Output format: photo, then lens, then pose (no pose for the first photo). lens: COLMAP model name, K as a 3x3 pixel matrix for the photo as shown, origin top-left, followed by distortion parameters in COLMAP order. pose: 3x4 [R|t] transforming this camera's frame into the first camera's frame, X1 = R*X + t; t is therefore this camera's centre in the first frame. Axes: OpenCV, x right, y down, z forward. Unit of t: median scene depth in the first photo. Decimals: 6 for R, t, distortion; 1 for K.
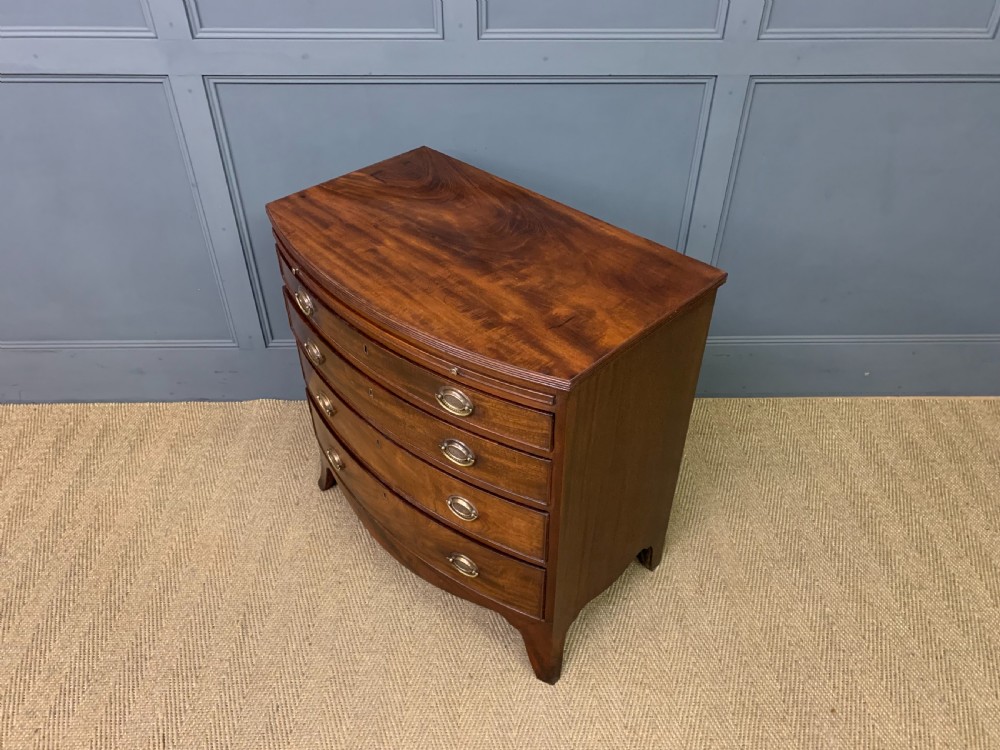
lens RADIAL K [[770.5, 0, 503.6], [0, 770.5, 377.7], [0, 0, 1]] dist [0.021479, -0.000376]
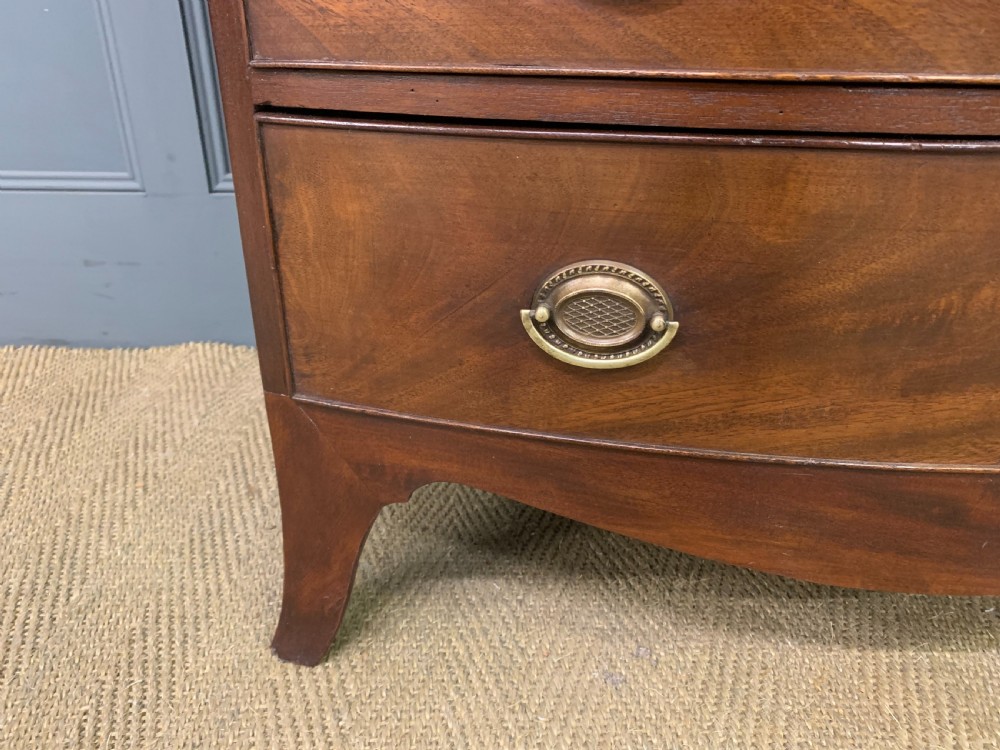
lens RADIAL K [[781.2, 0, 497.3], [0, 781.2, 378.8], [0, 0, 1]] dist [0.014291, 0.001725]
pose [[0.999854, 0.006904, -0.015619, -0.180730], [-0.010217, 0.974719, -0.223203, 0.178821], [0.013683, 0.223330, 0.974647, 0.753470]]
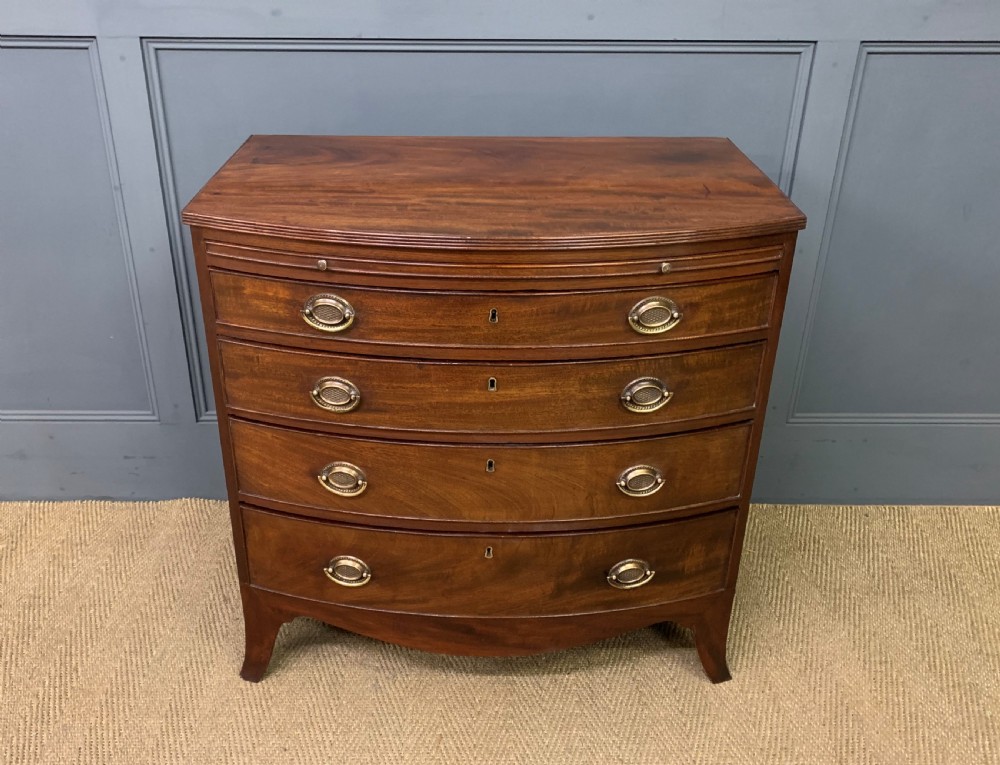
lens RADIAL K [[930.6, 0, 465.6], [0, 930.6, 374.4], [0, 0, 1]] dist [0.024945, -0.004953]
pose [[0.999851, 0.007152, -0.015691, -0.048721], [-0.010188, 0.979150, -0.202882, 0.113145], [0.013913, 0.203012, 0.979077, 0.159576]]
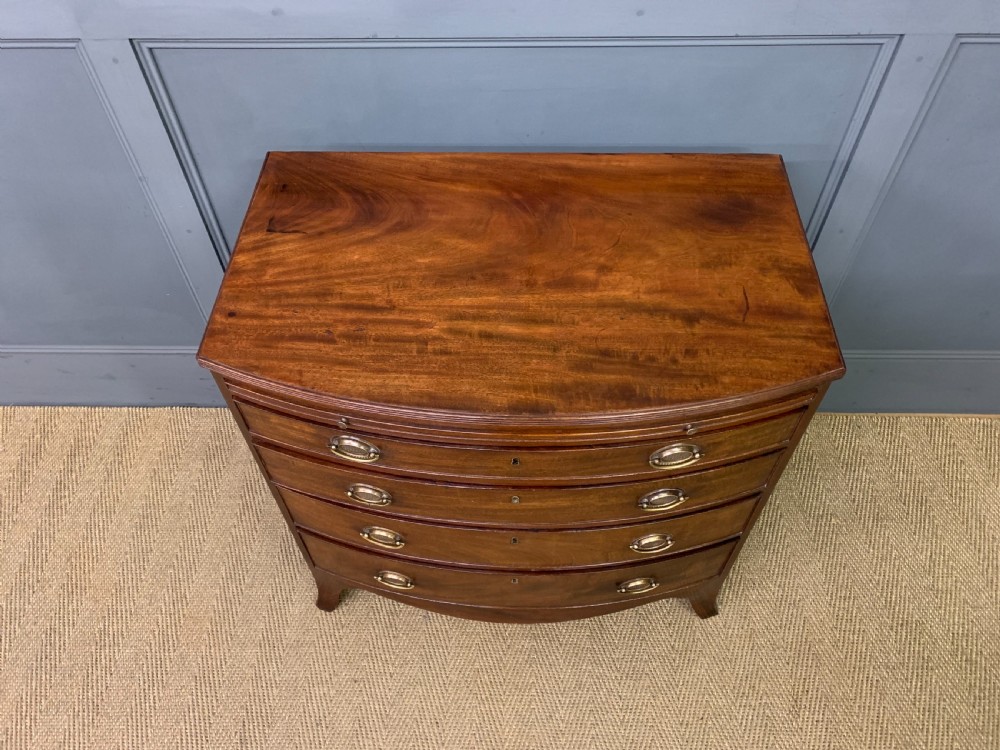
lens RADIAL K [[773.0, 0, 493.5], [0, 773.0, 380.6], [0, 0, 1]] dist [0.016527, 0.004936]
pose [[0.998698, 0.020890, -0.046546, -0.030661], [-0.009552, 0.972759, 0.231623, -0.246137], [0.050117, -0.230877, 0.971691, 0.268603]]
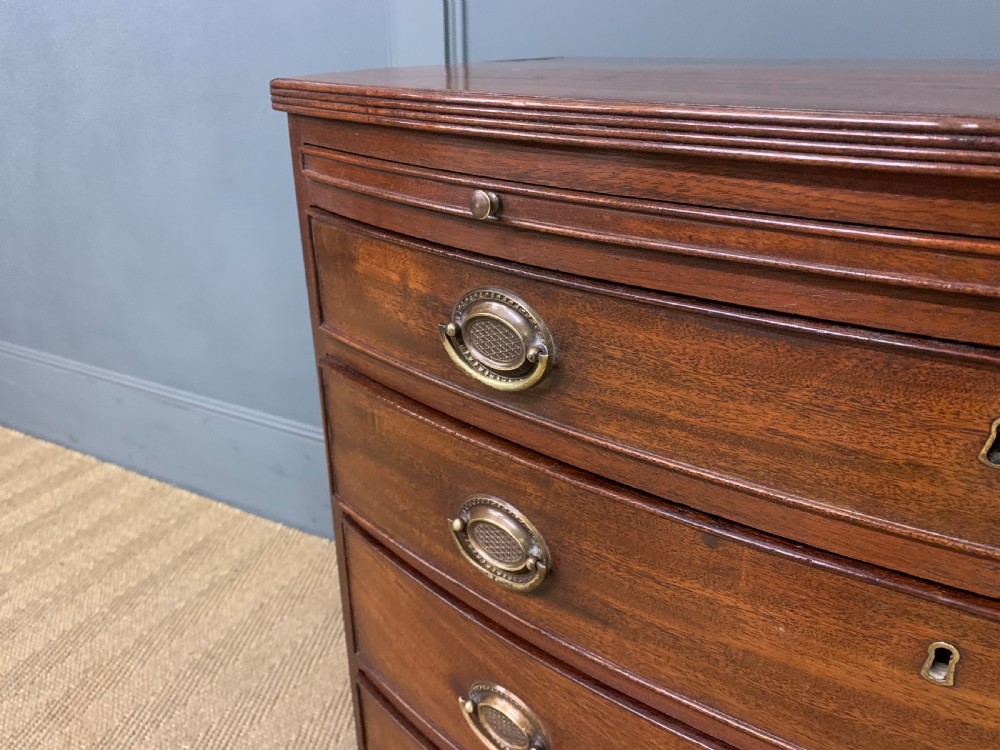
lens RADIAL K [[774.2, 0, 484.7], [0, 774.2, 378.8], [0, 0, 1]] dist [0.102953, -0.201289]
pose [[0.862265, 0.189299, -0.469749, -0.057472], [-0.305708, 0.934027, -0.184760, -0.013972], [0.403783, 0.302919, 0.863249, 0.619295]]
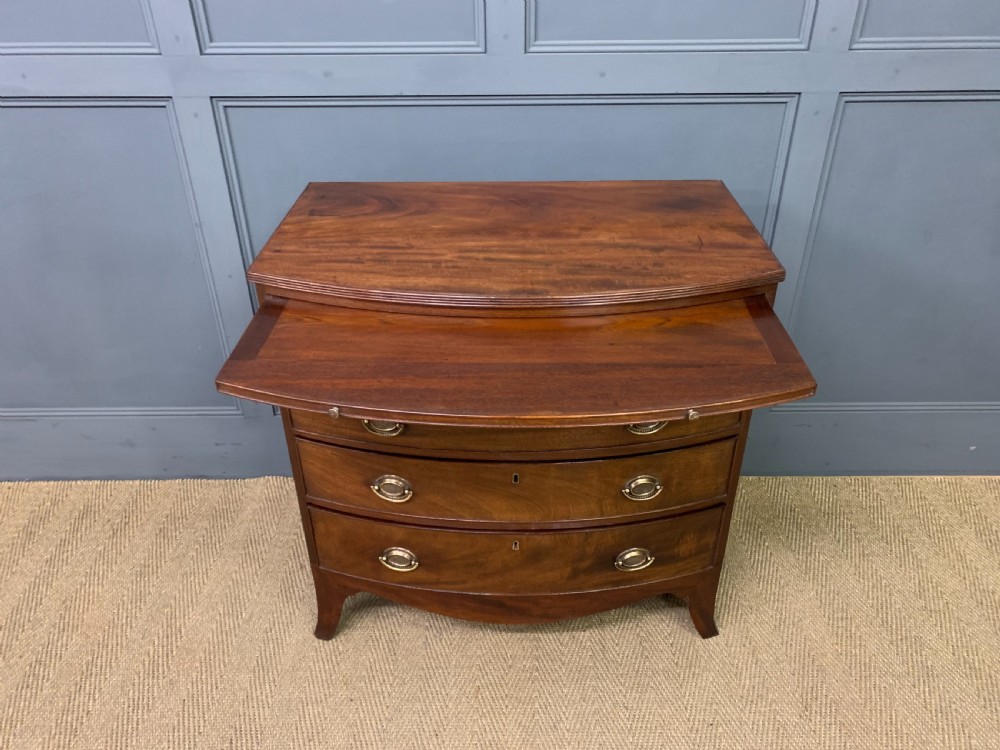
lens RADIAL K [[771.9, 0, 505.2], [0, 771.9, 382.6], [0, 0, 1]] dist [0.023541, -0.004697]
pose [[0.999756, -0.000986, -0.022056, -0.034206], [-0.001638, 0.992937, -0.118632, 0.033262], [0.022018, 0.118639, 0.992693, 0.163743]]
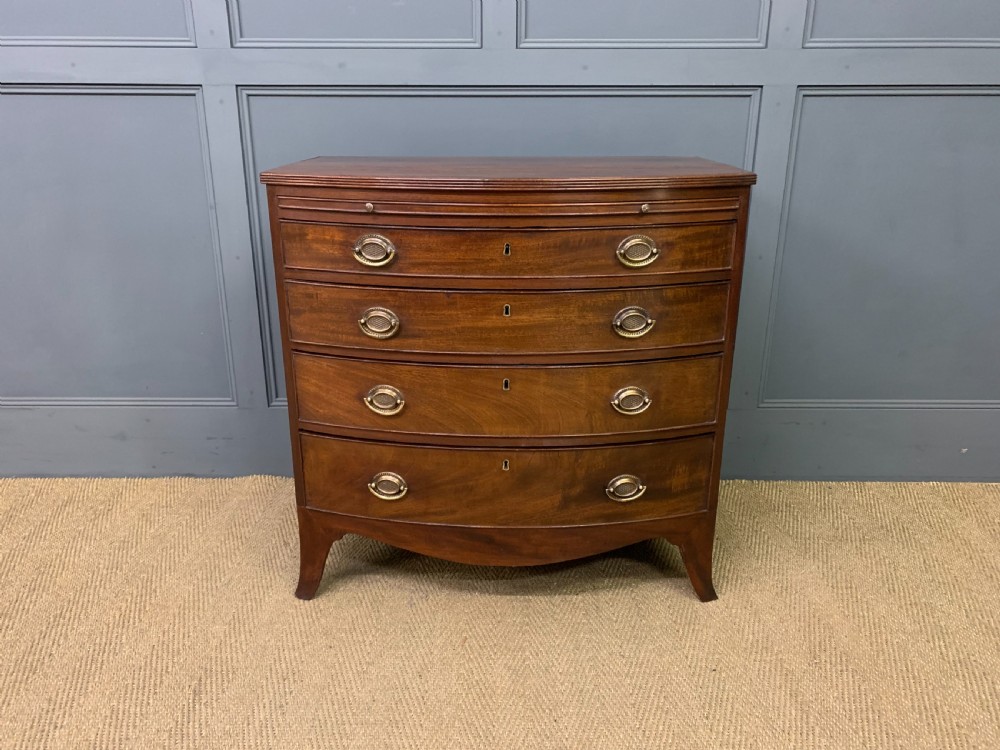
lens RADIAL K [[770.0, 0, 491.9], [0, 770.0, 369.5], [0, 0, 1]] dist [0.026903, -0.007914]
pose [[0.999635, 0.002491, -0.026910, -0.034522], [-0.011664, 0.937995, -0.346453, 0.271483], [0.024379, 0.346640, 0.937681, 0.198773]]
